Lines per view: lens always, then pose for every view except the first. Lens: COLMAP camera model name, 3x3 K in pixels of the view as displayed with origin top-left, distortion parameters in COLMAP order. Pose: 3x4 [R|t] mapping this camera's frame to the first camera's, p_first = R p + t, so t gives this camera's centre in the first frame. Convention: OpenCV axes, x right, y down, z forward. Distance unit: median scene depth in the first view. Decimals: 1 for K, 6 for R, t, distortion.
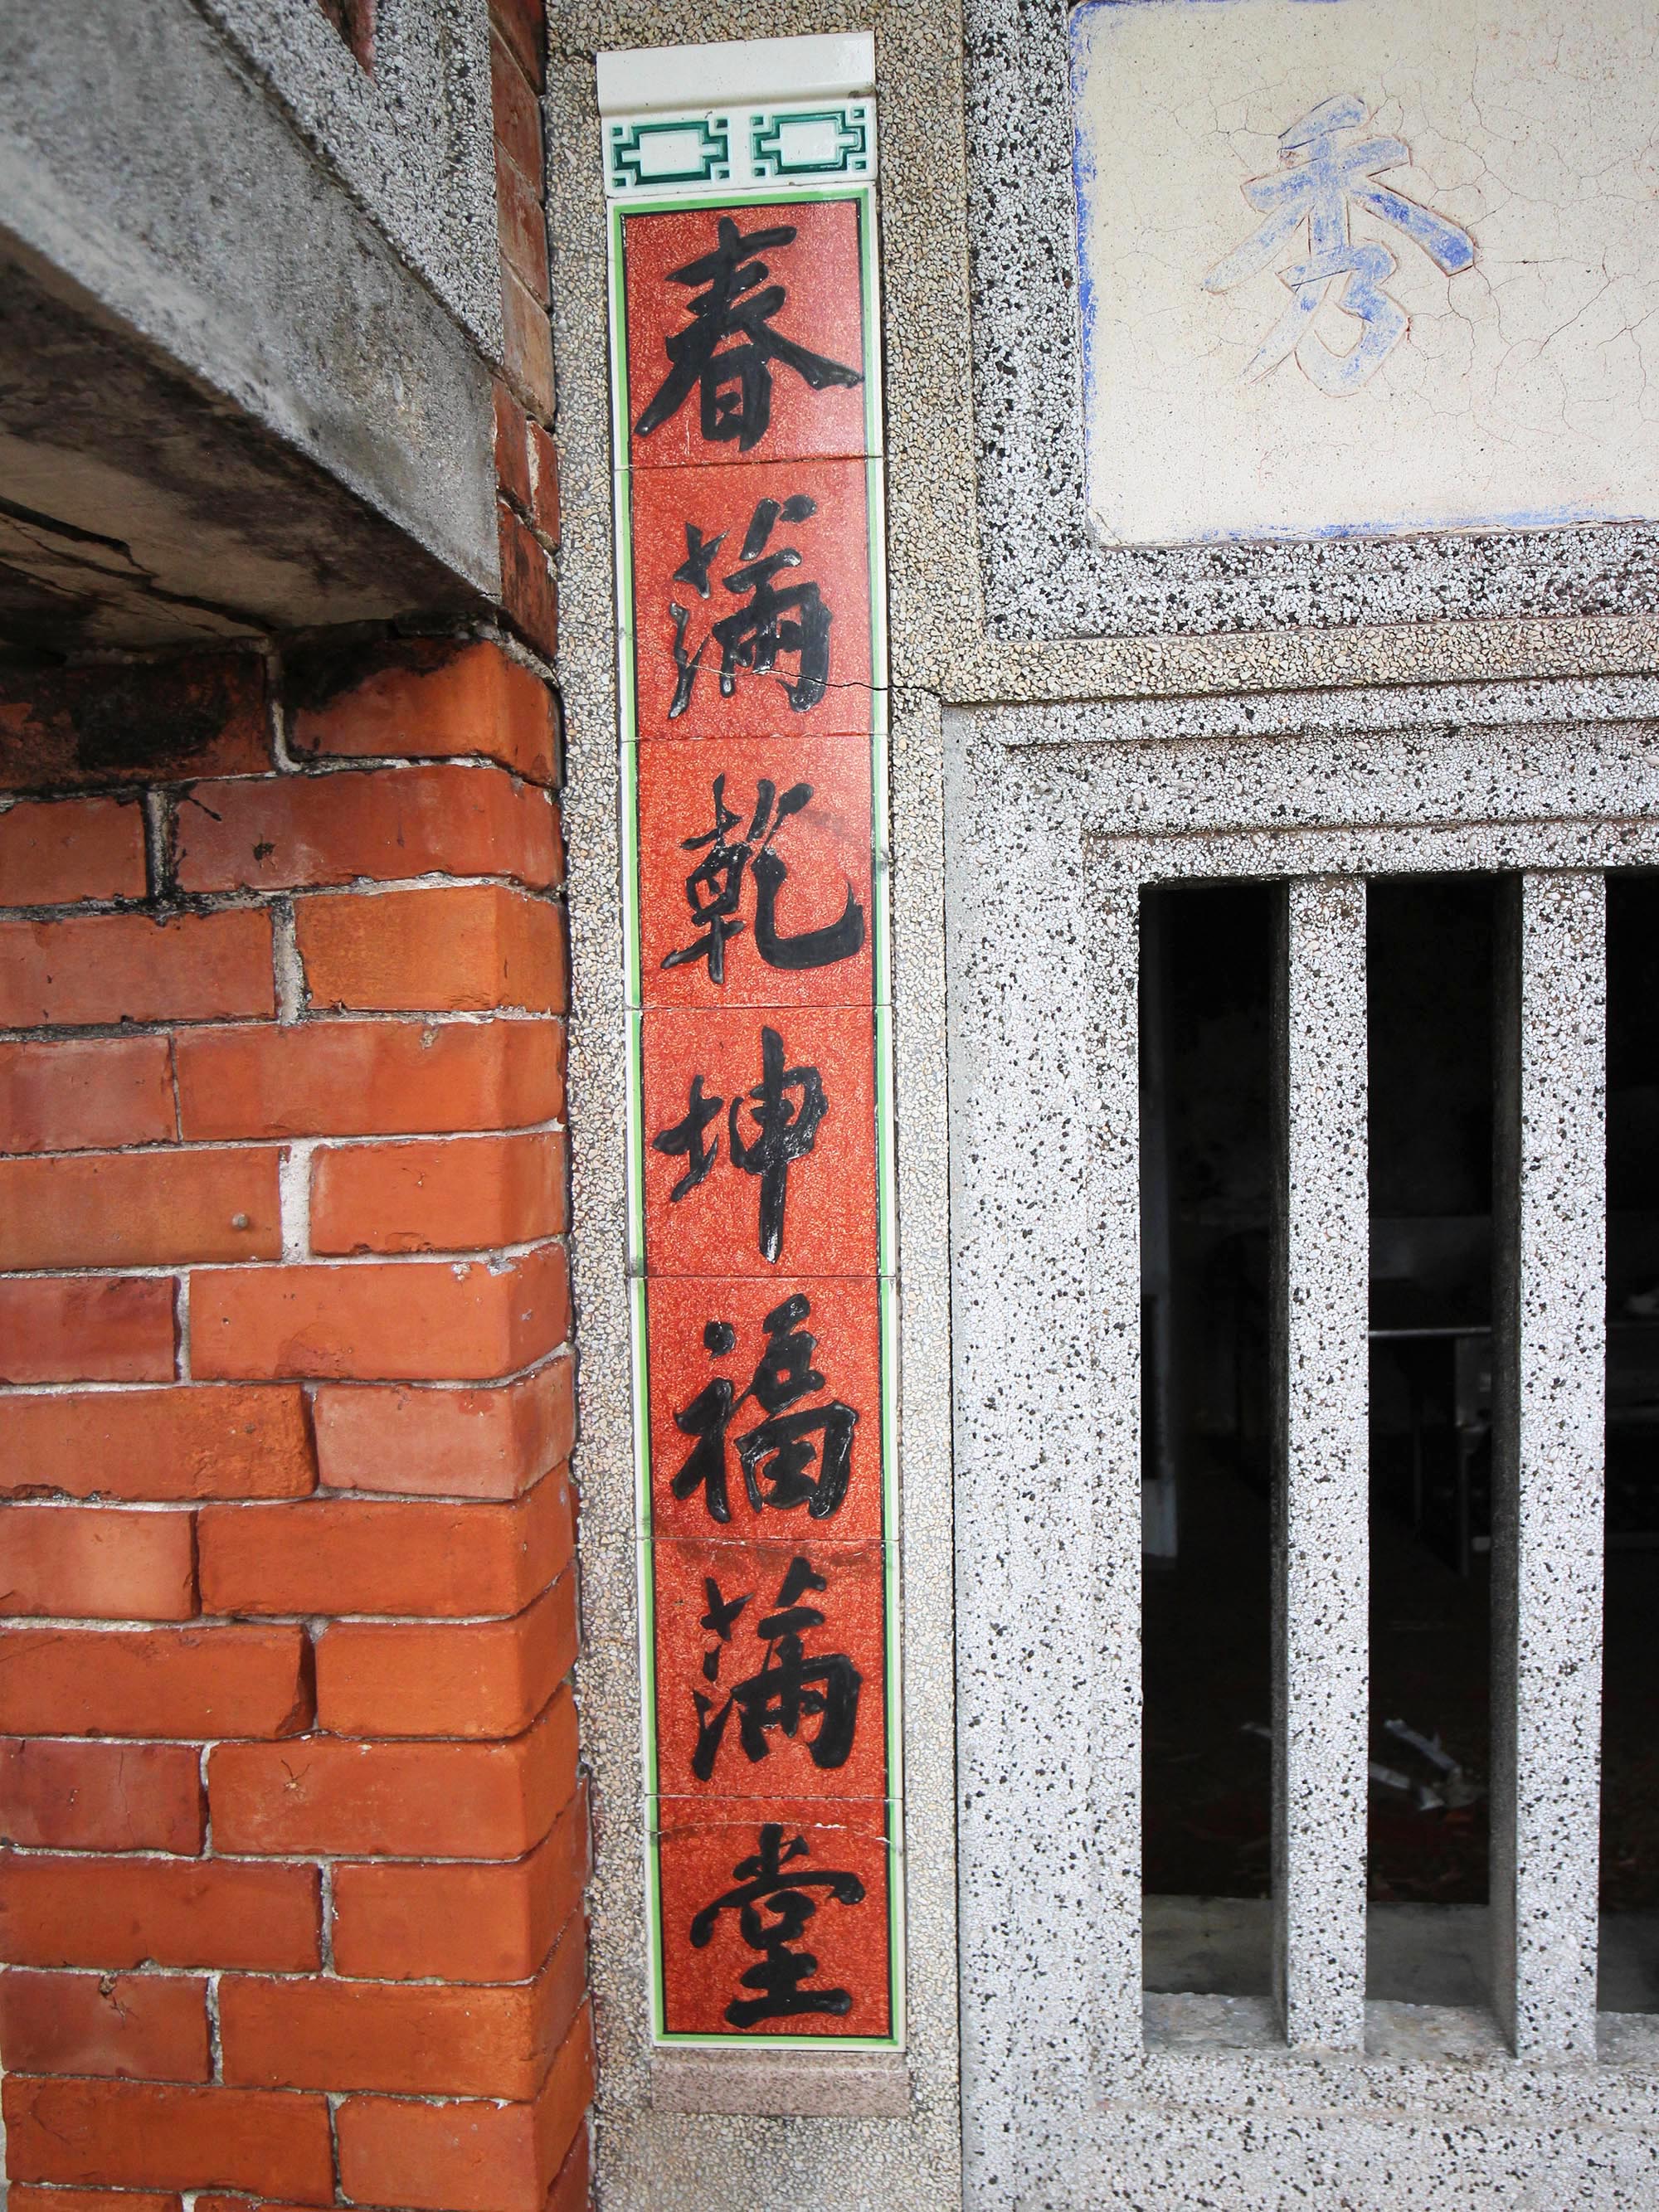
lens RADIAL K [[1826.4, 0, 841.1], [0, 1826.4, 1101.3], [0, 0, 1]] dist [-0.035432, 0.041358]
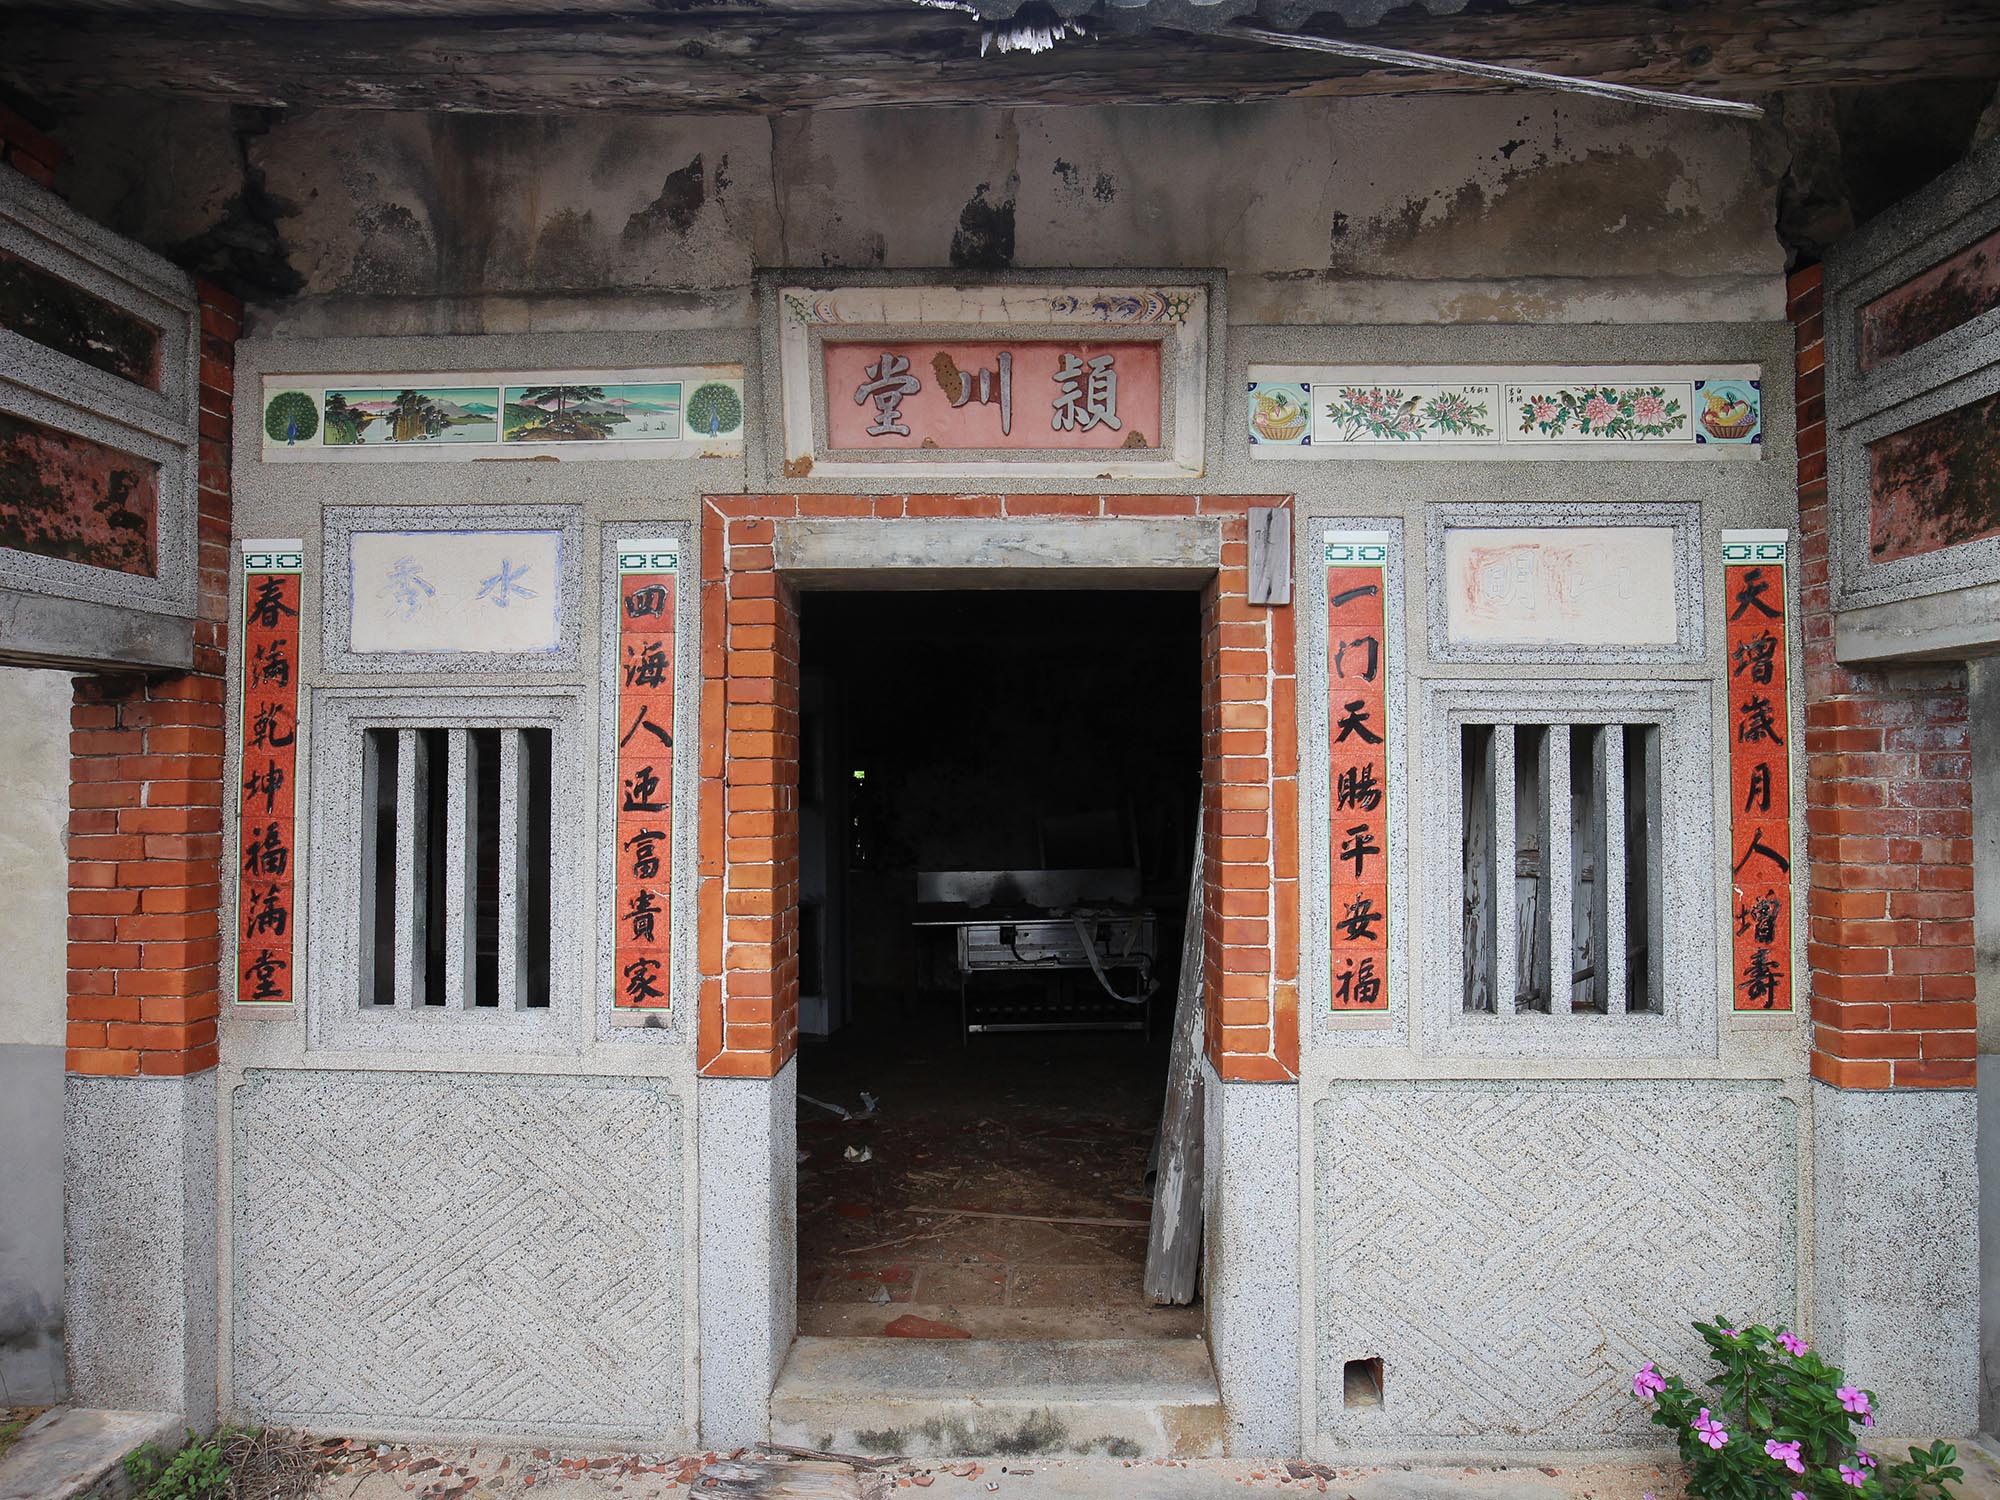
lens RADIAL K [[1169.7, 0, 1002.5], [0, 1169.7, 739.4], [0, 0, 1]] dist [-0.046736, 0.019349]
pose [[0.996669, 0.026504, 0.077130, 1.530534], [-0.020431, 0.996705, -0.078495, 0.093927], [-0.078957, 0.076657, 0.993926, -1.924269]]
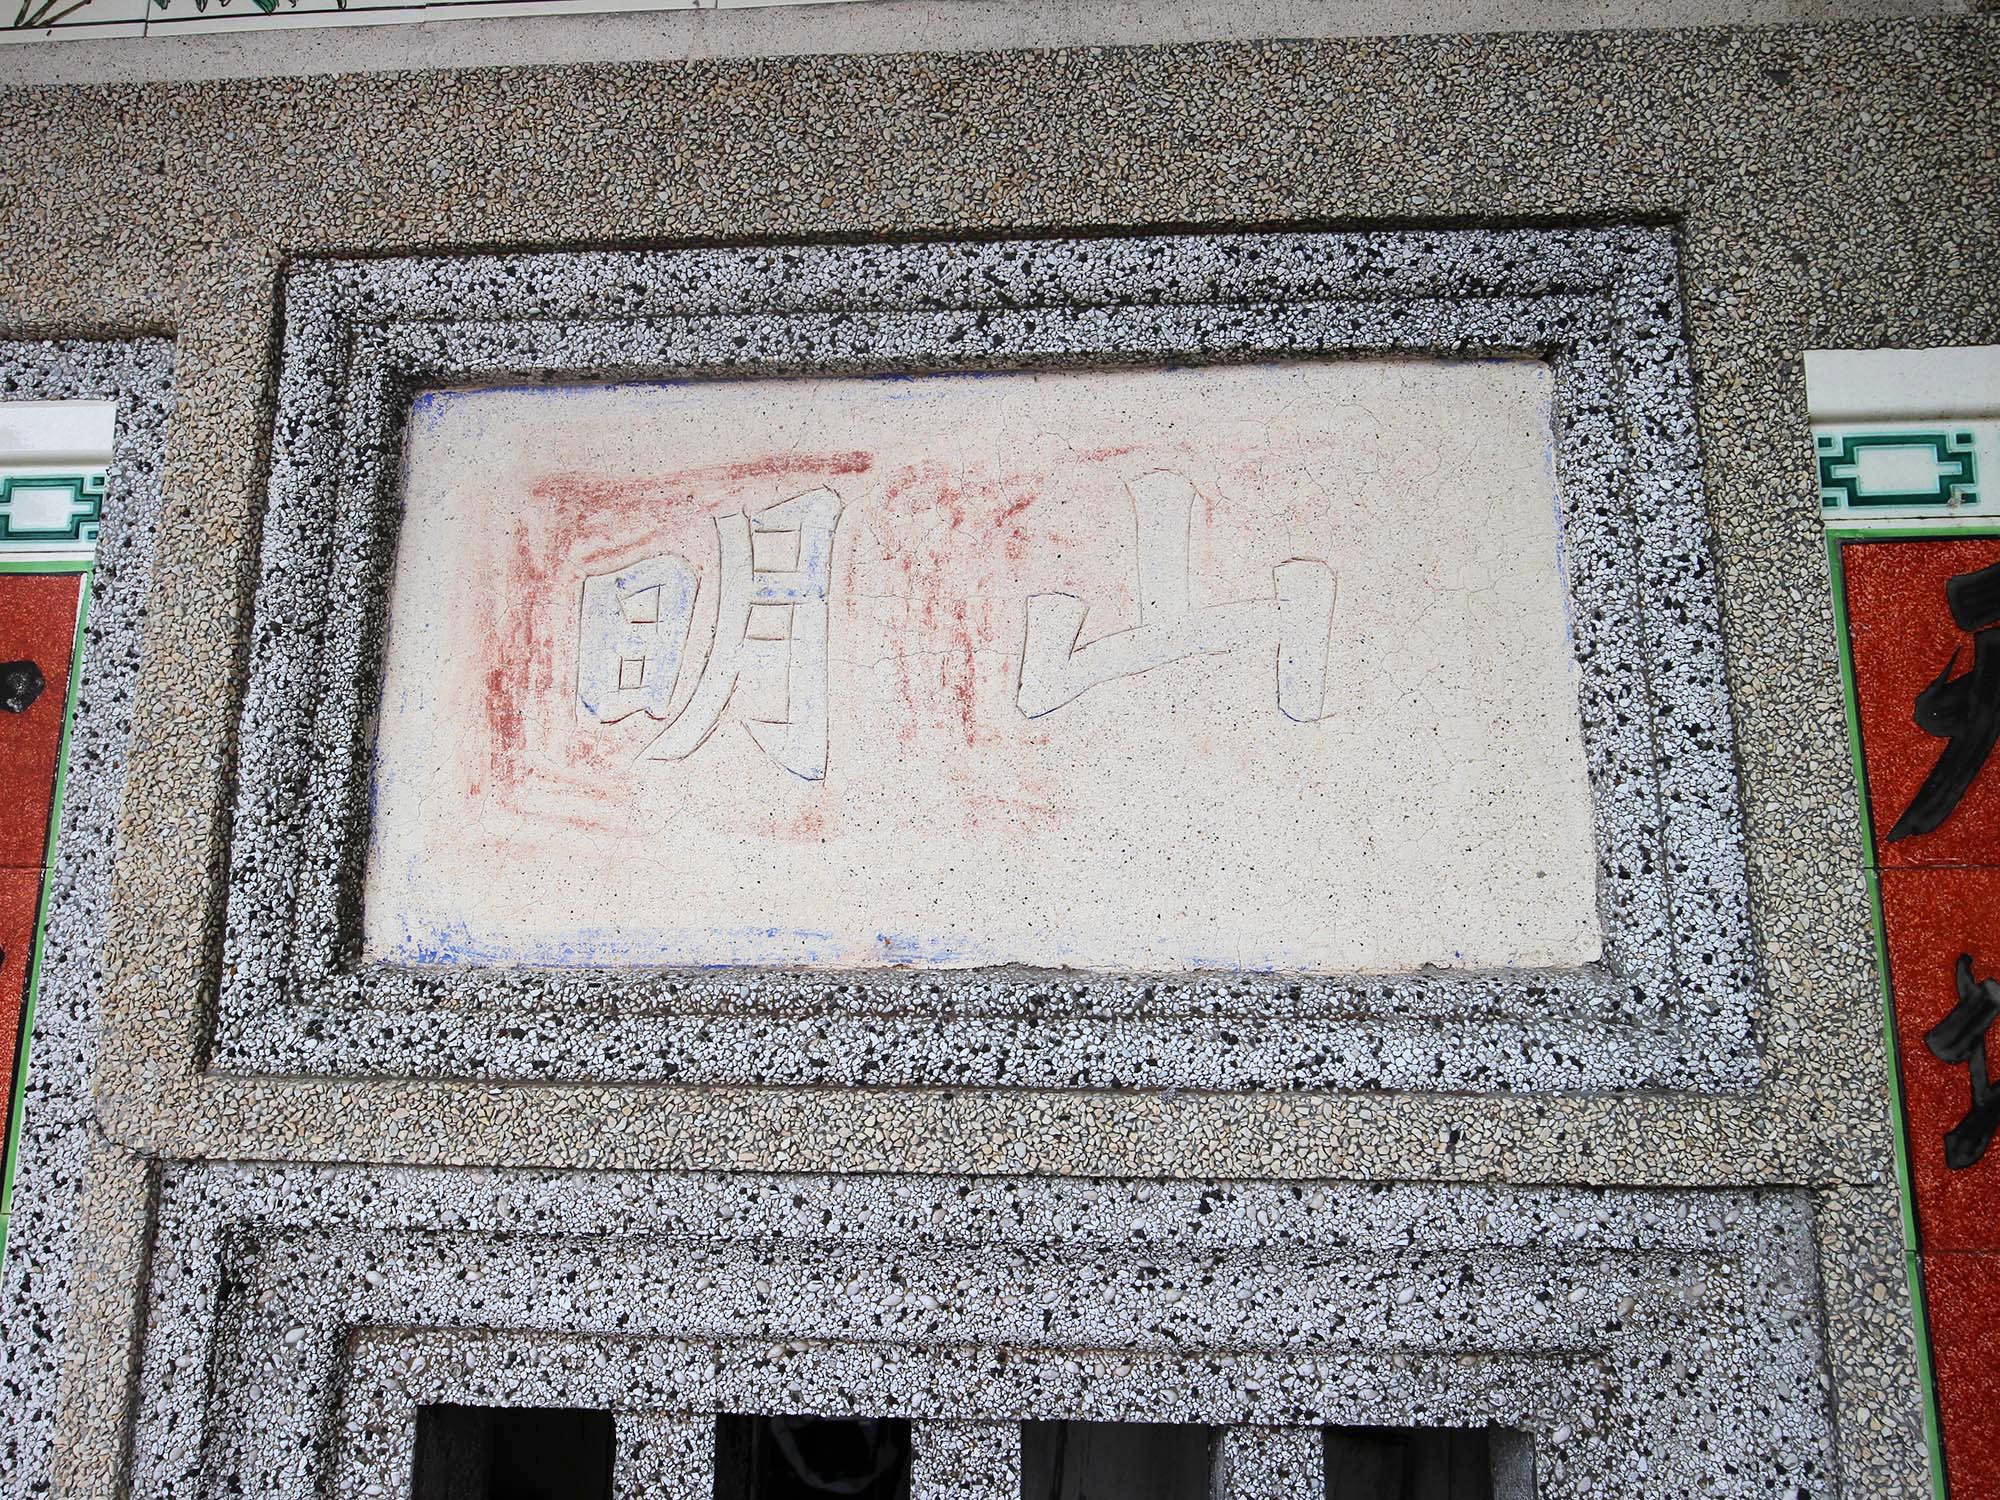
lens RADIAL K [[1339.6, 0, 1016.2], [0, 1339.6, 724.5], [0, 0, 1]] dist [-0.032733, 0.017032]
pose [[0.997932, 0.038704, 0.051317, 3.057968], [-0.025687, 0.972000, -0.233572, -0.344550], [-0.058920, 0.231771, 0.970984, 0.105633]]
